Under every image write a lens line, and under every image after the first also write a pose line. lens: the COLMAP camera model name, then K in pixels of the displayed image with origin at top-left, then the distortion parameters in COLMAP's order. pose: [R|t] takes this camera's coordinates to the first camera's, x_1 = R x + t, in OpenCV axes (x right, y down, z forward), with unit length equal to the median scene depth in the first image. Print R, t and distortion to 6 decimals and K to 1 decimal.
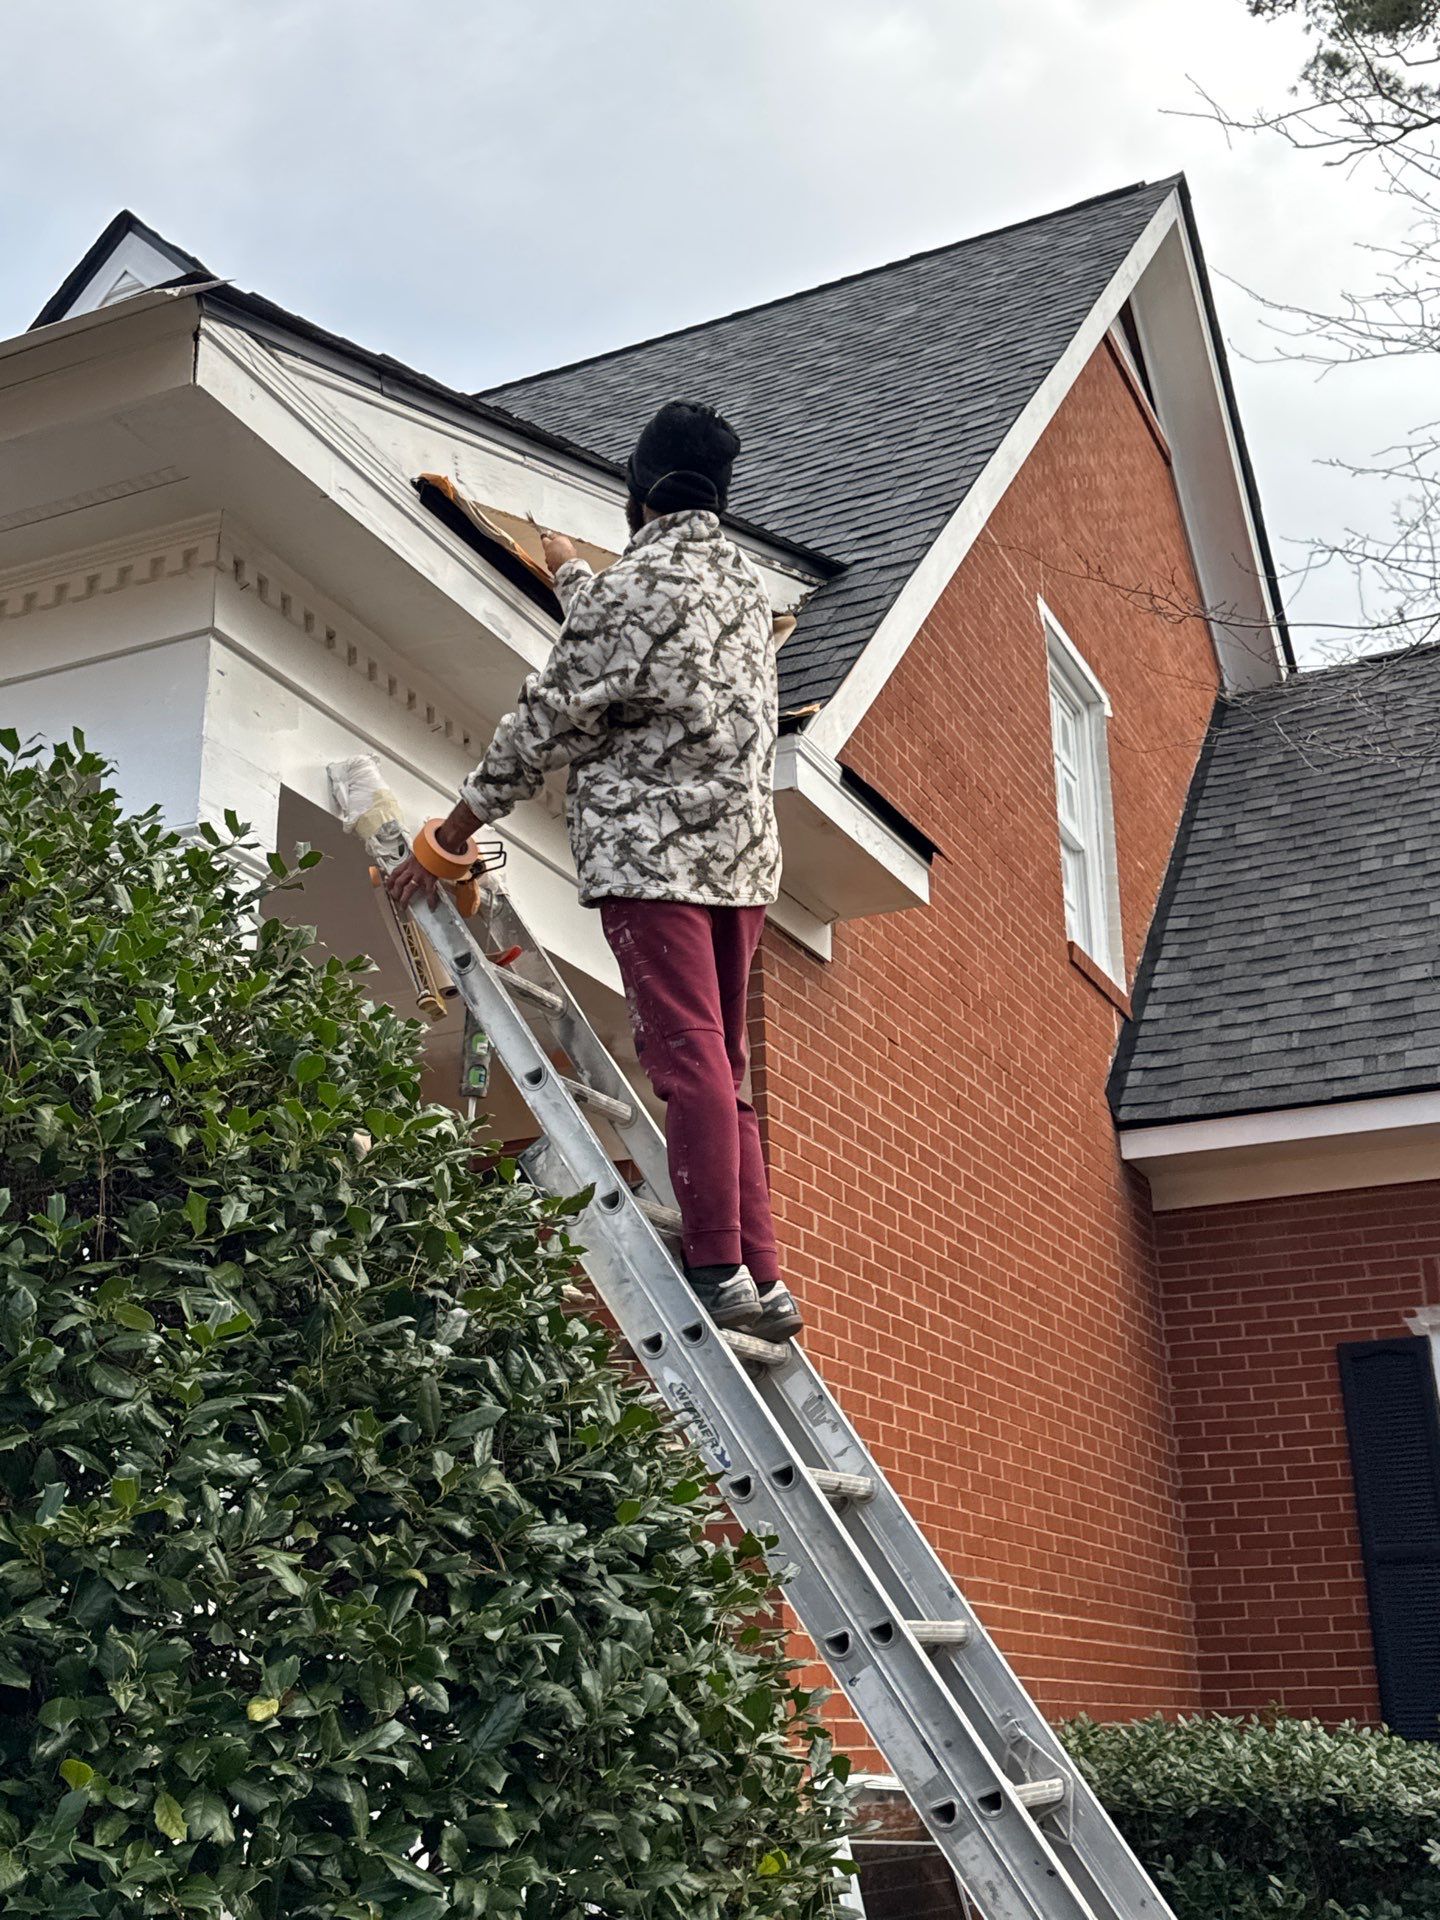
lens RADIAL K [[2190.3, 0, 717.3], [0, 2190.3, 962.0], [0, 0, 1]] dist [0.082731, 0.000000]
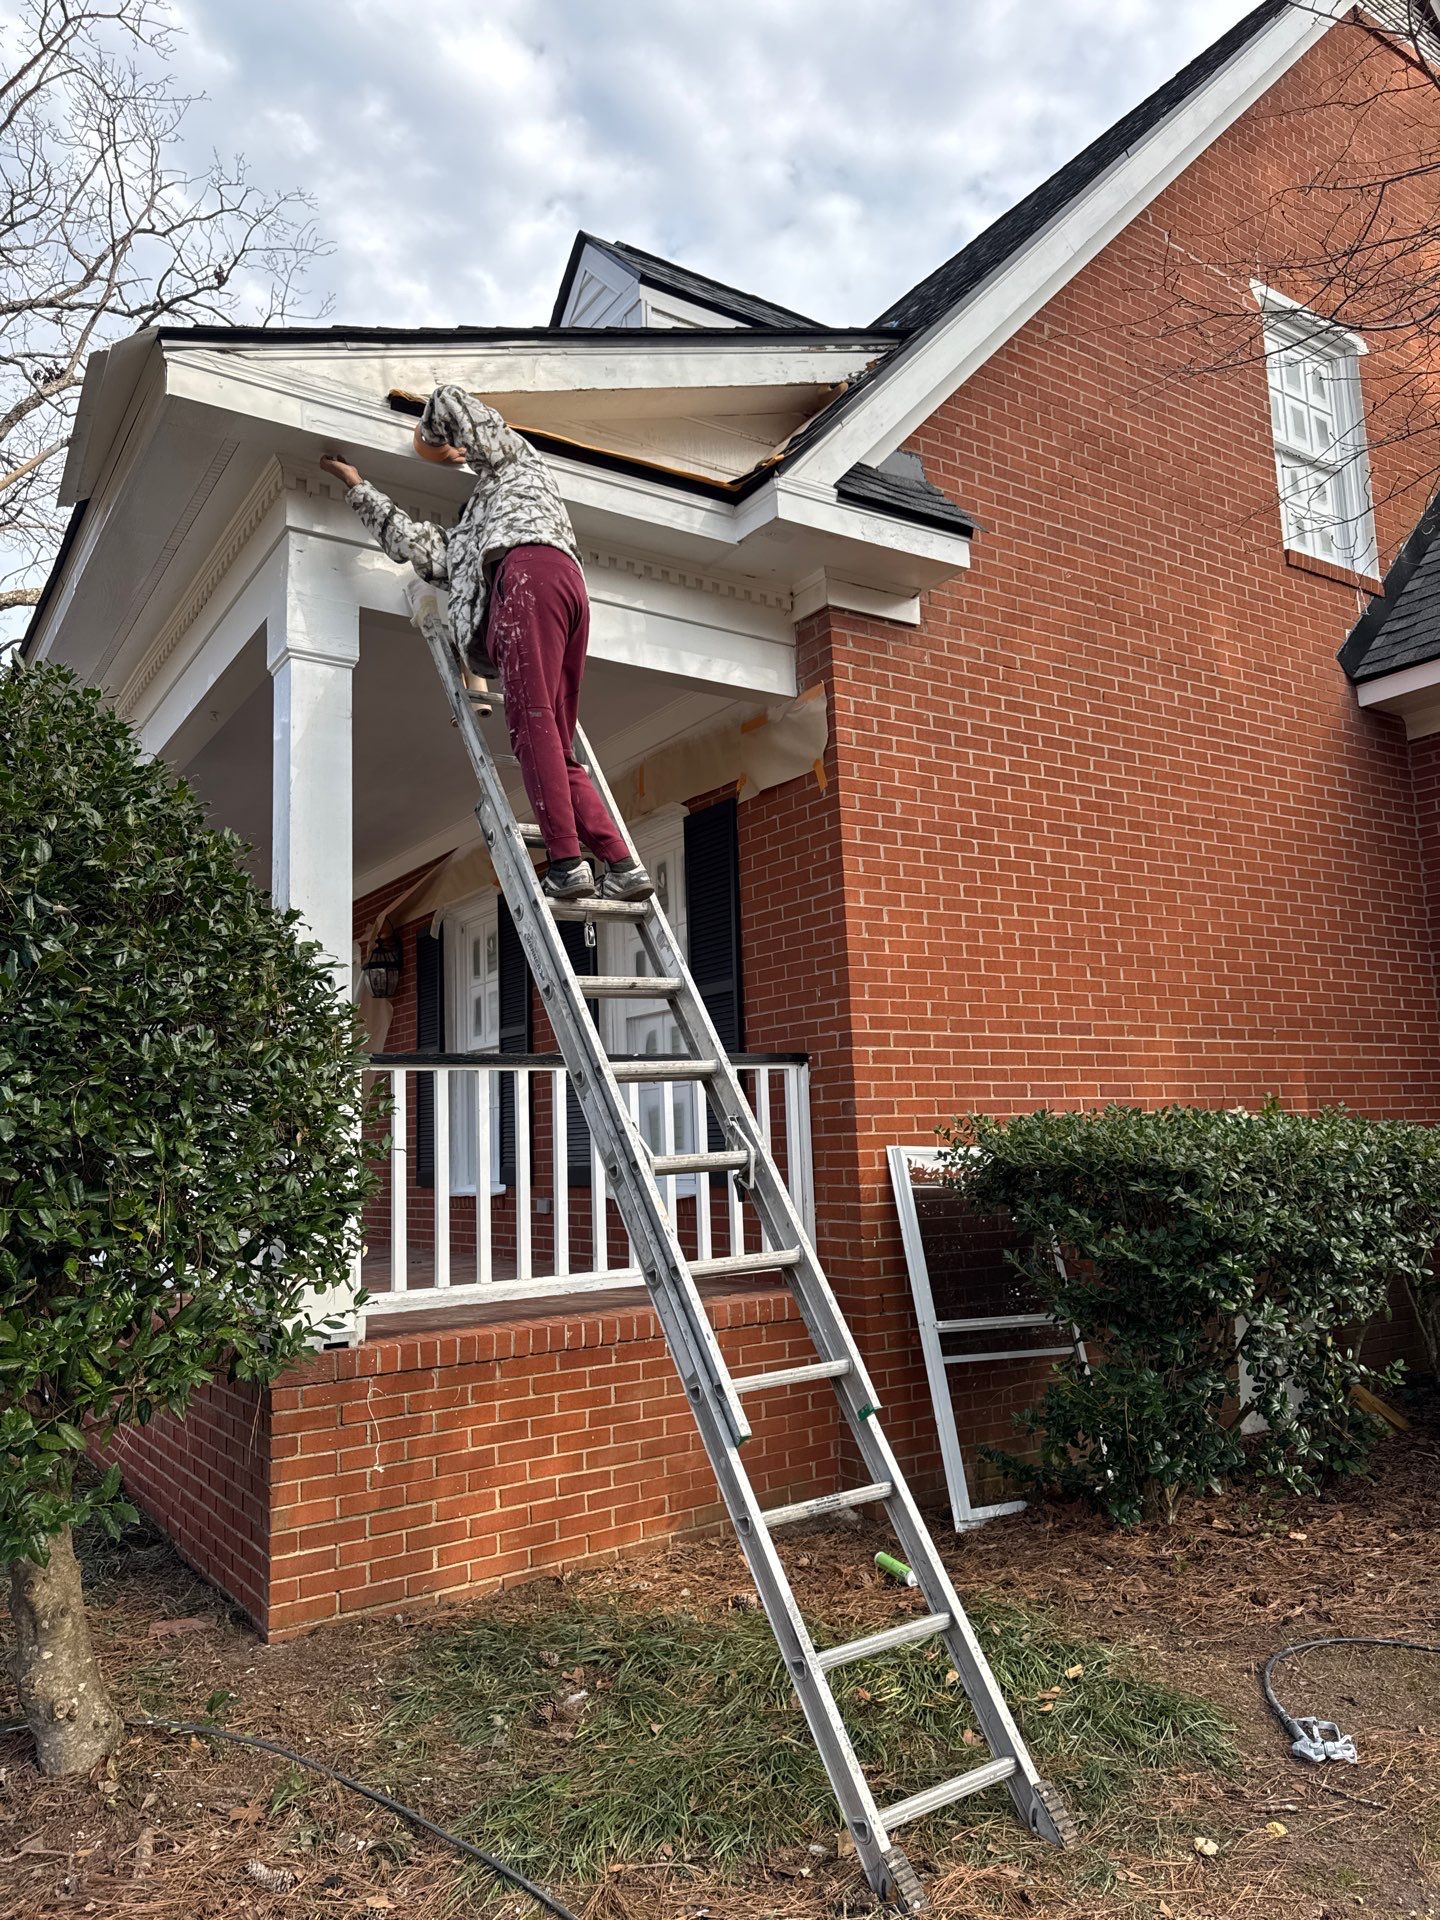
lens RADIAL K [[1337.4, 0, 713.6], [0, 1337.4, 991.9], [0, 0, 1]] dist [0.045075, -0.066238]
pose [[0.851352, -0.074353, -0.519299, 0.418551], [0.194023, 0.964340, 0.180011, 0.053250], [0.487397, -0.254009, 0.835418, 0.142535]]
